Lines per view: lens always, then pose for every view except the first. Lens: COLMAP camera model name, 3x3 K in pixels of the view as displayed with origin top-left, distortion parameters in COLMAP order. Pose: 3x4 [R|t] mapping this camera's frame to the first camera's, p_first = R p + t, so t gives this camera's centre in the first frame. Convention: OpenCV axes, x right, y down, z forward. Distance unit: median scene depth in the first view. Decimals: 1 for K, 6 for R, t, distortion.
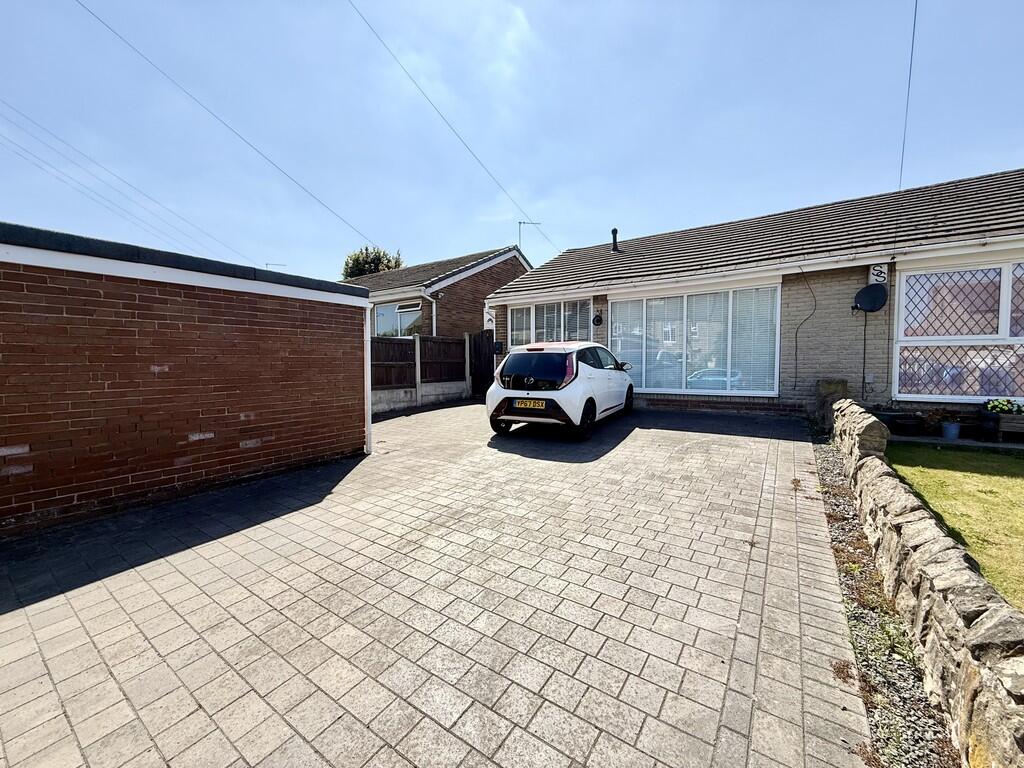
lens RADIAL K [[404.2, 0, 508.2], [0, 404.2, 383.6], [0, 0, 1]] dist [-0.000580, -0.000736]
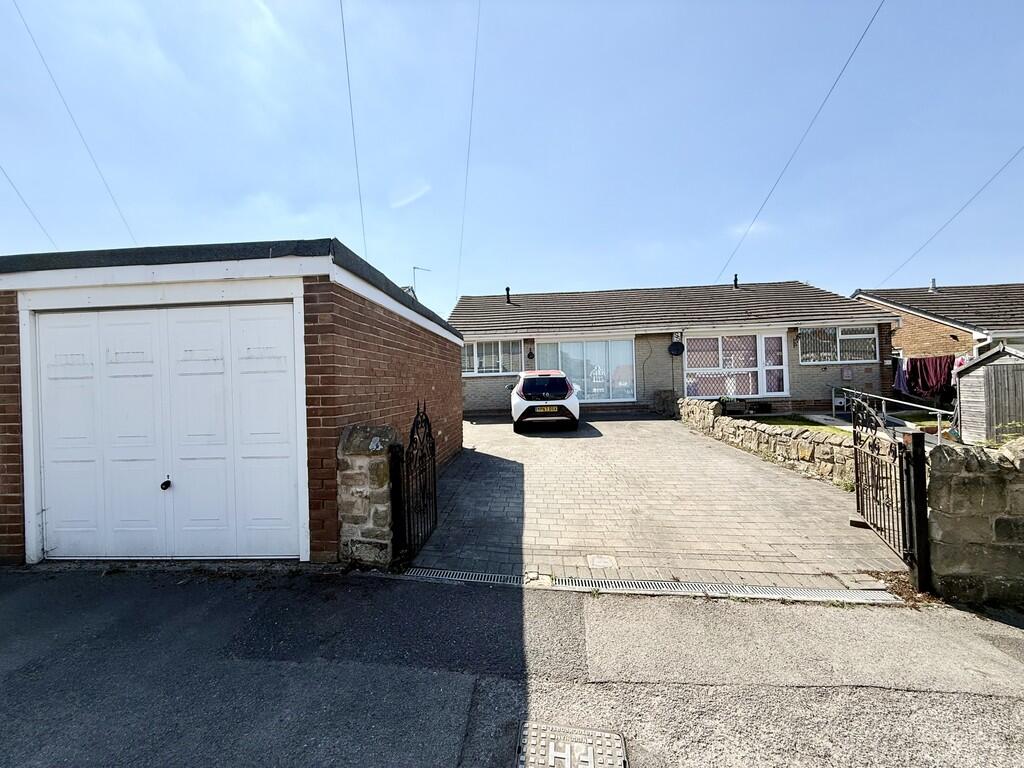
lens RADIAL K [[404.2, 0, 510.9], [0, 404.2, 381.1], [0, 0, 1]] dist [-0.000580, -0.000736]
pose [[0.857733, -0.011246, 0.513973, -0.823638], [0.049263, 0.996958, -0.060398, 0.027647], [-0.511730, 0.077125, 0.855678, -0.280621]]
